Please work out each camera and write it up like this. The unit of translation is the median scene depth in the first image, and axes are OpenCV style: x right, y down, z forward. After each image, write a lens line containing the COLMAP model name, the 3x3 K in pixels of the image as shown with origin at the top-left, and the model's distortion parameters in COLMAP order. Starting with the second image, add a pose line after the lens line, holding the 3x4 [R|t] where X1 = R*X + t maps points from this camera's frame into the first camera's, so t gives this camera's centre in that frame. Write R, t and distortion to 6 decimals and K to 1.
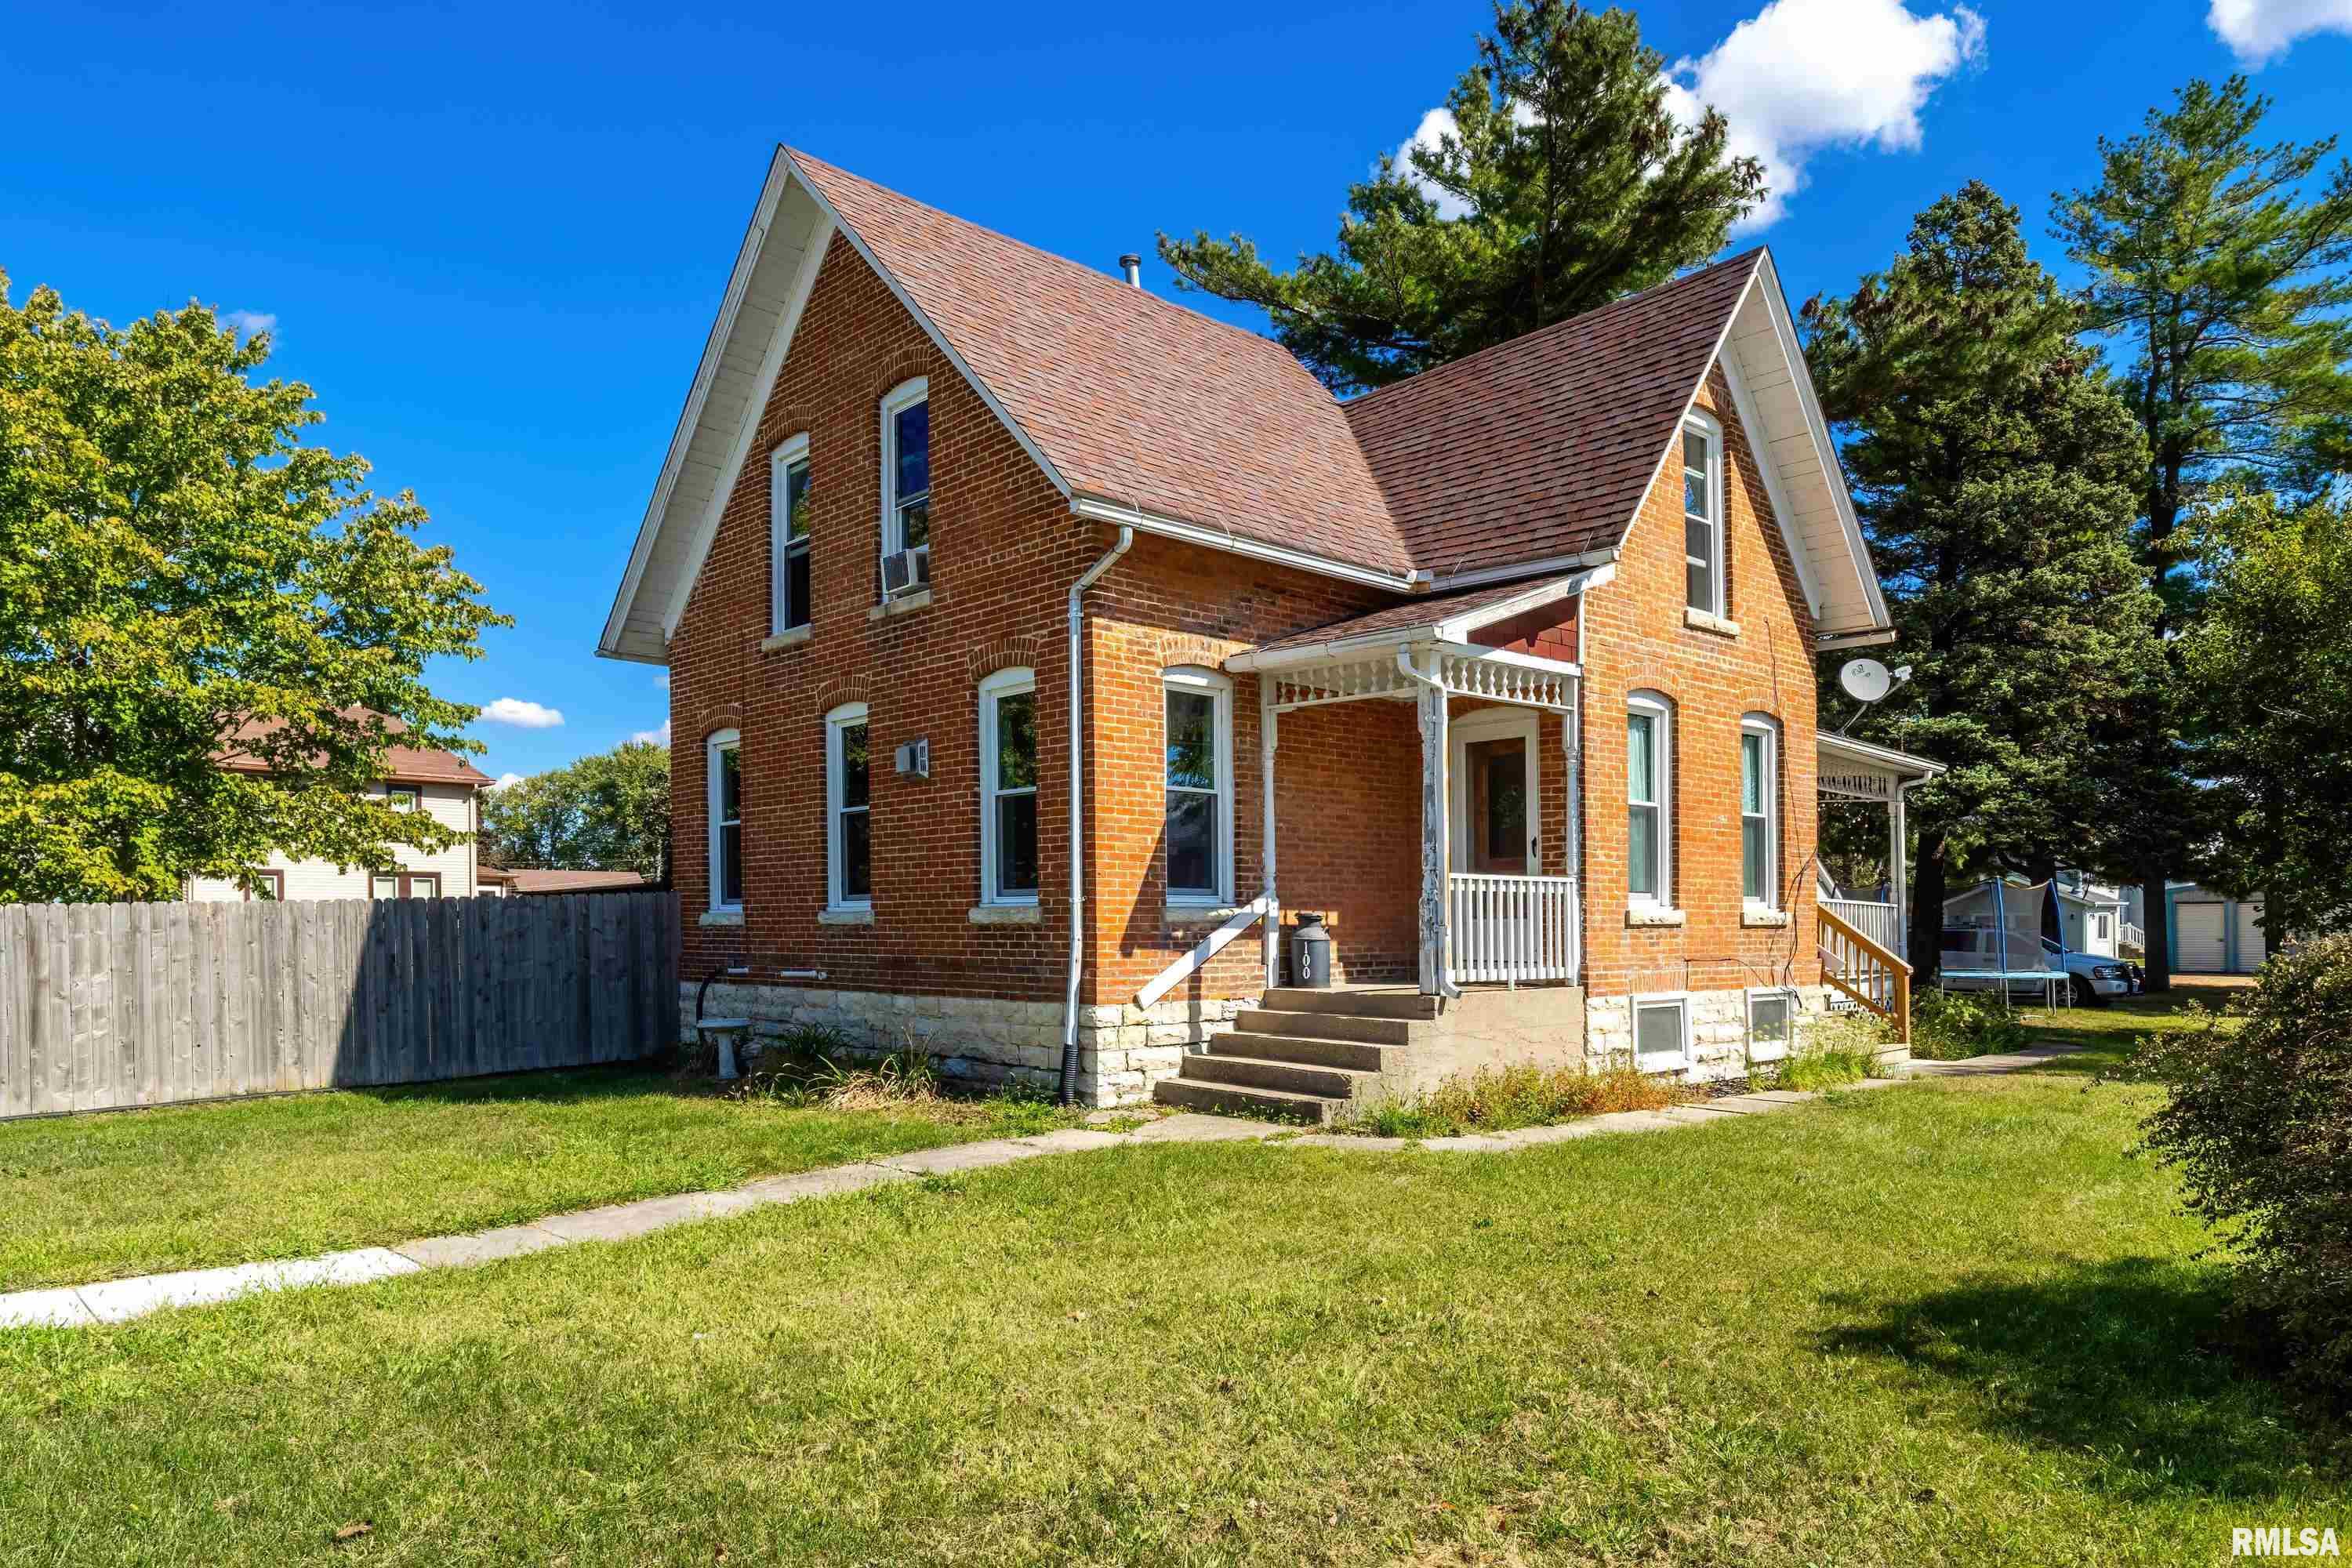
lens RADIAL K [[1478.2, 0, 1170.5], [0, 1478.2, 944.1], [0, 0, 1]] dist [-0.020179, 0.021110]
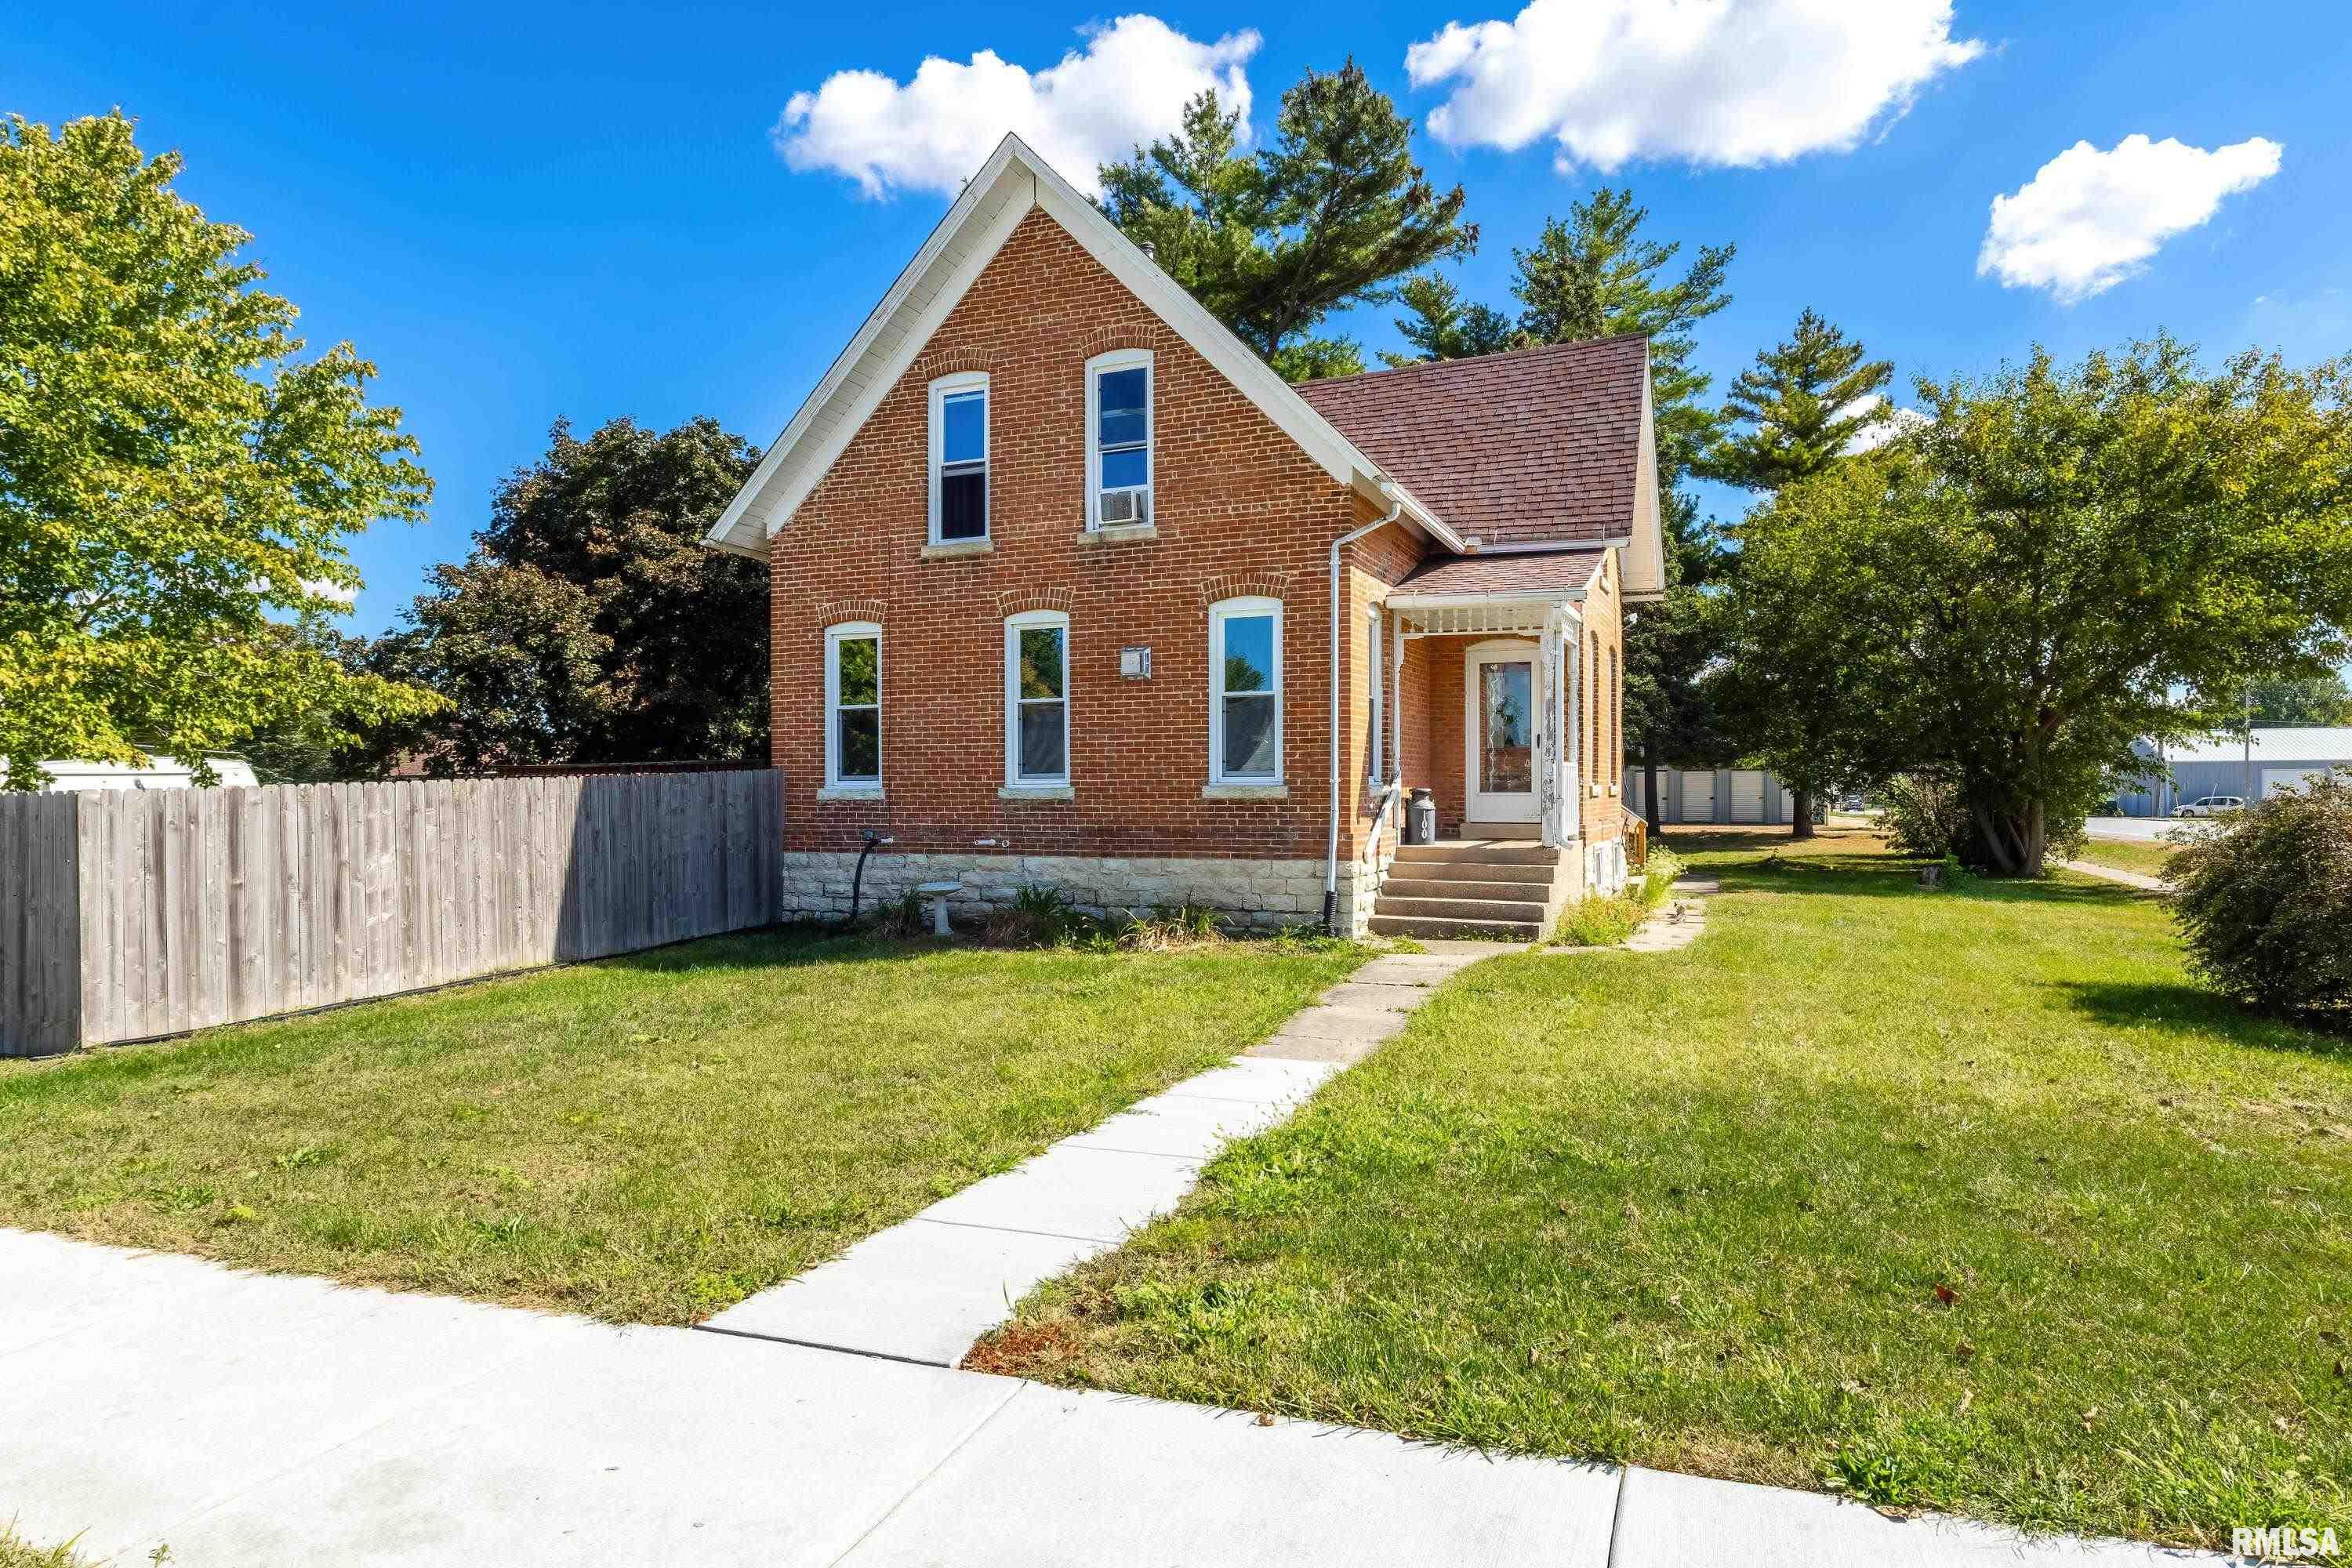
lens RADIAL K [[1390.2, 0, 1176.0], [0, 1390.2, 784.0], [0, 0, 1]] dist [-0.000975, 0.000371]
pose [[0.908286, -0.000661, 0.418350, -0.610391], [0.007854, 0.999849, -0.015473, -0.007809], [-0.418277, 0.017340, 0.908154, -0.048870]]
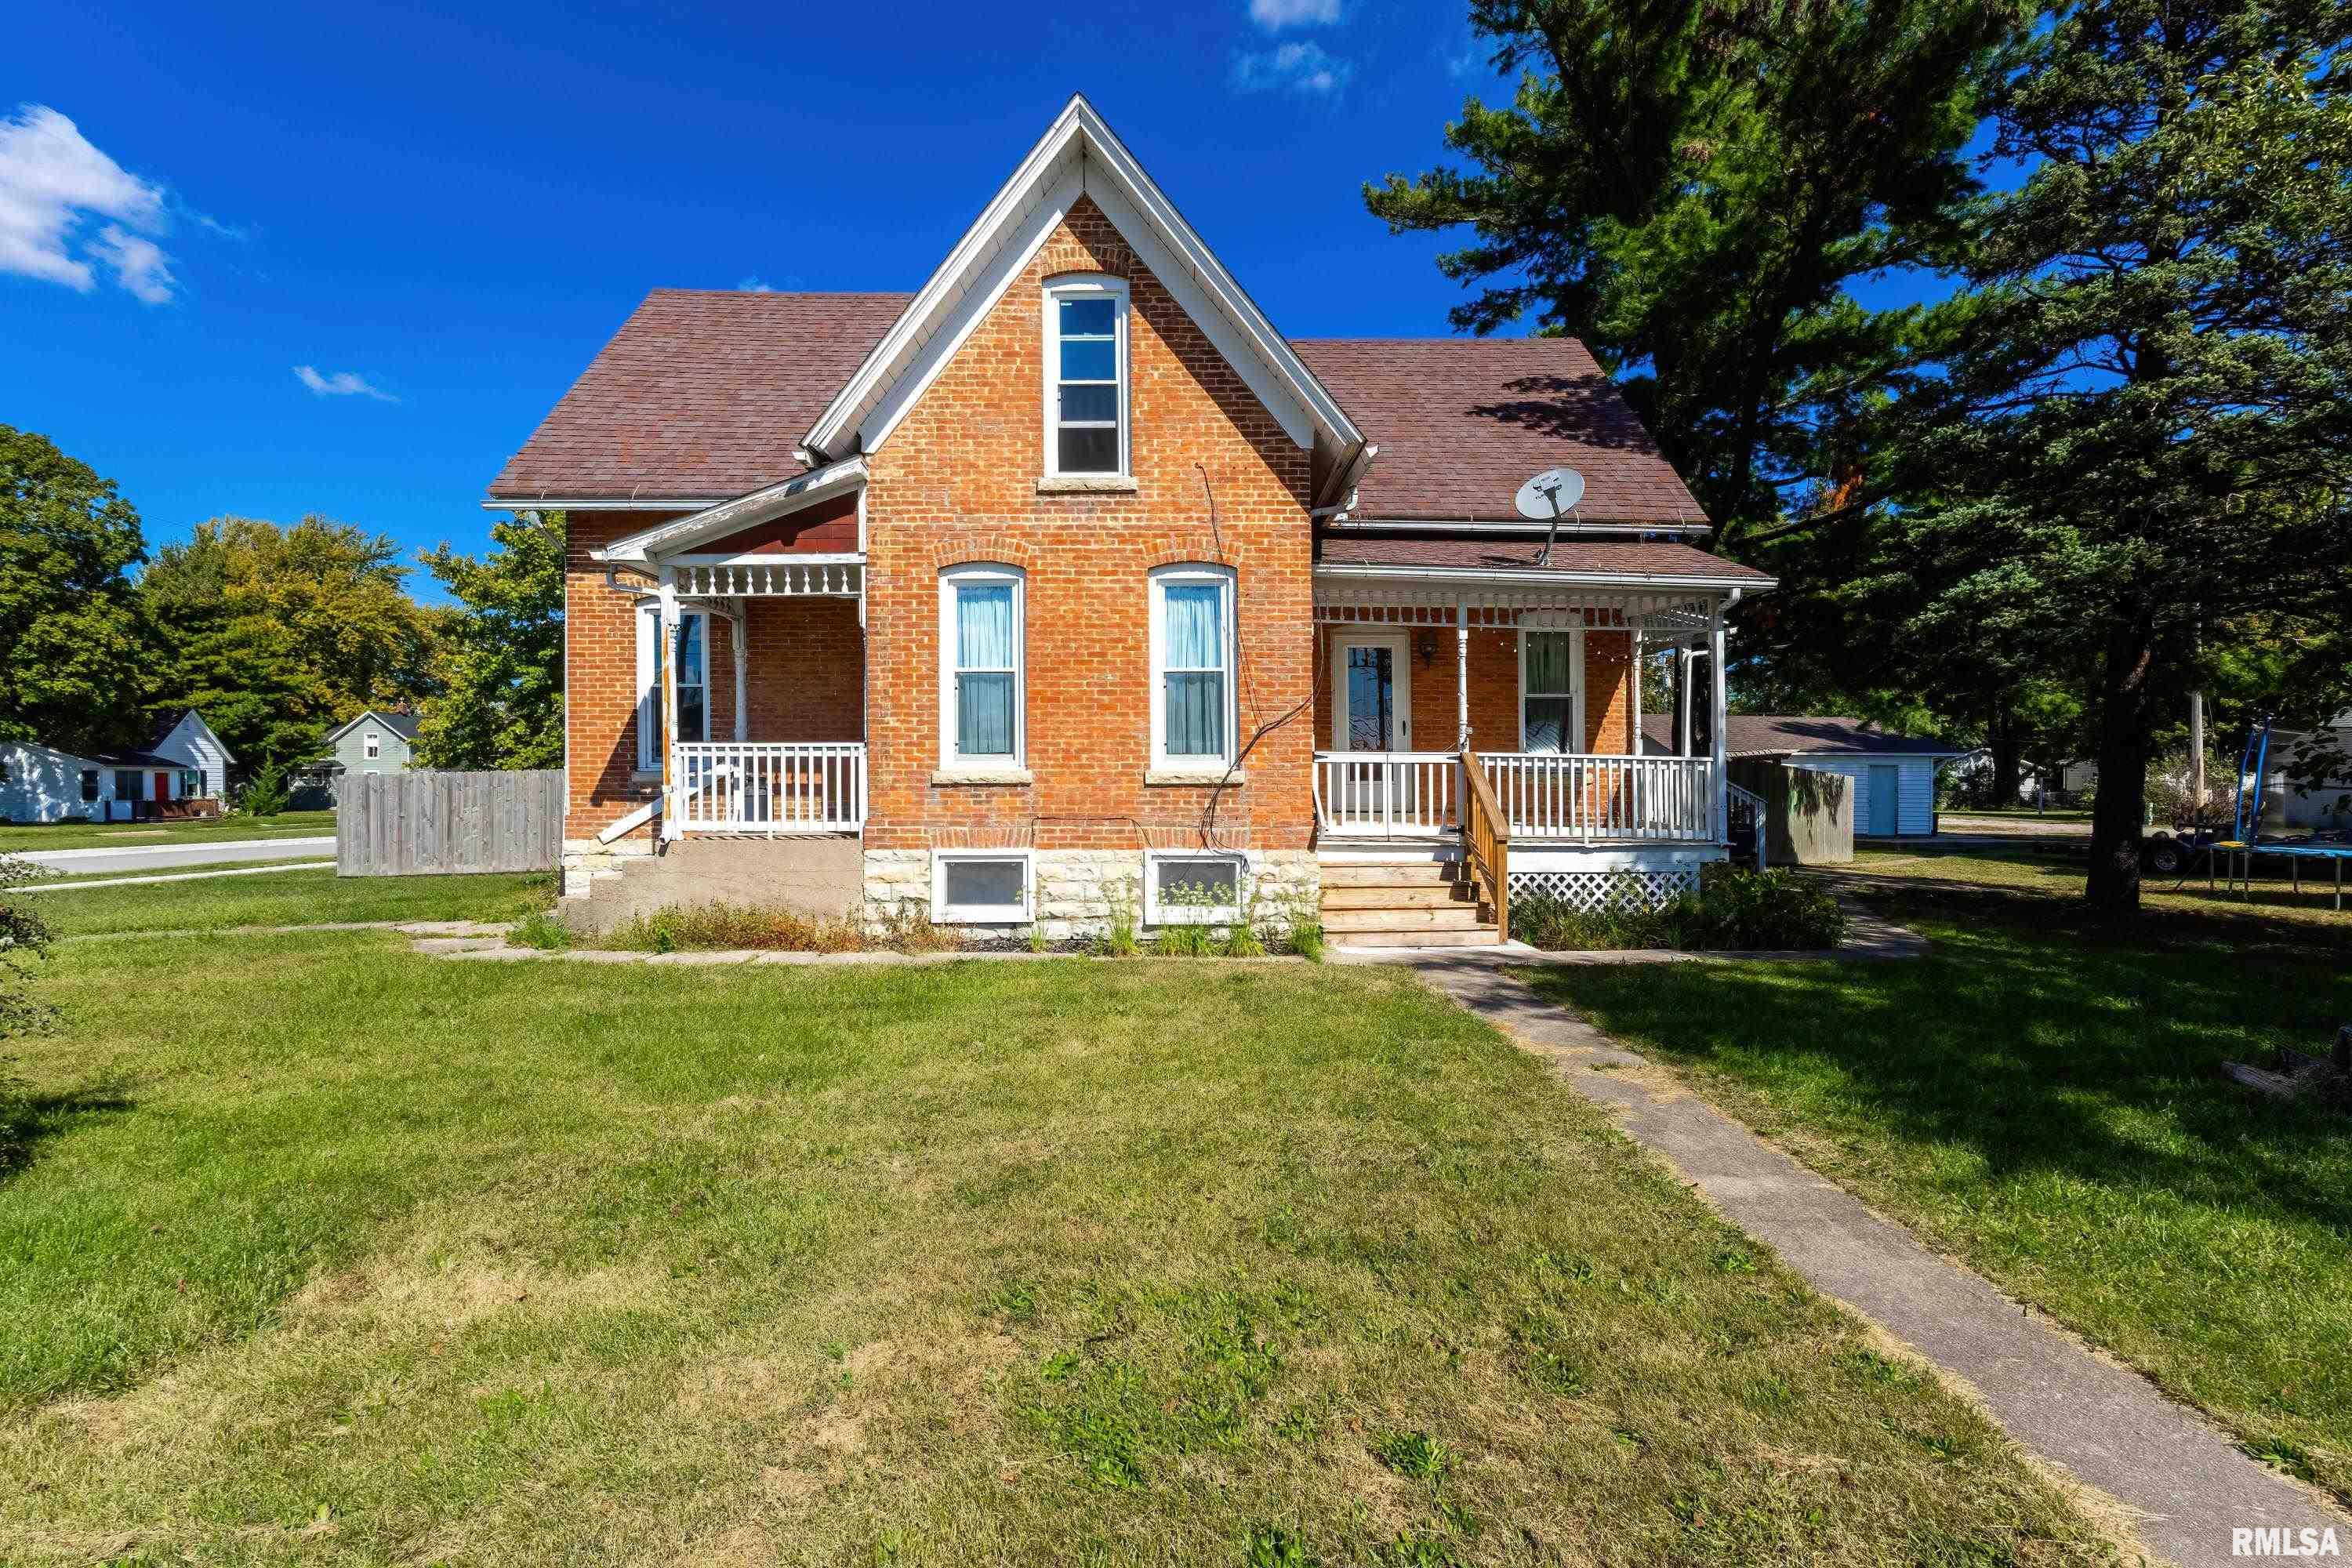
lens RADIAL K [[1058.1, 0, 1176.0], [0, 1058.1, 784.0], [0, 0, 1]] dist [0.000325, -0.000036]
pose [[0.741857, -0.000123, -0.670558, 0.947103], [-0.008568, 0.999917, -0.009662, -0.006662], [0.670503, 0.012914, 0.741795, 0.534394]]
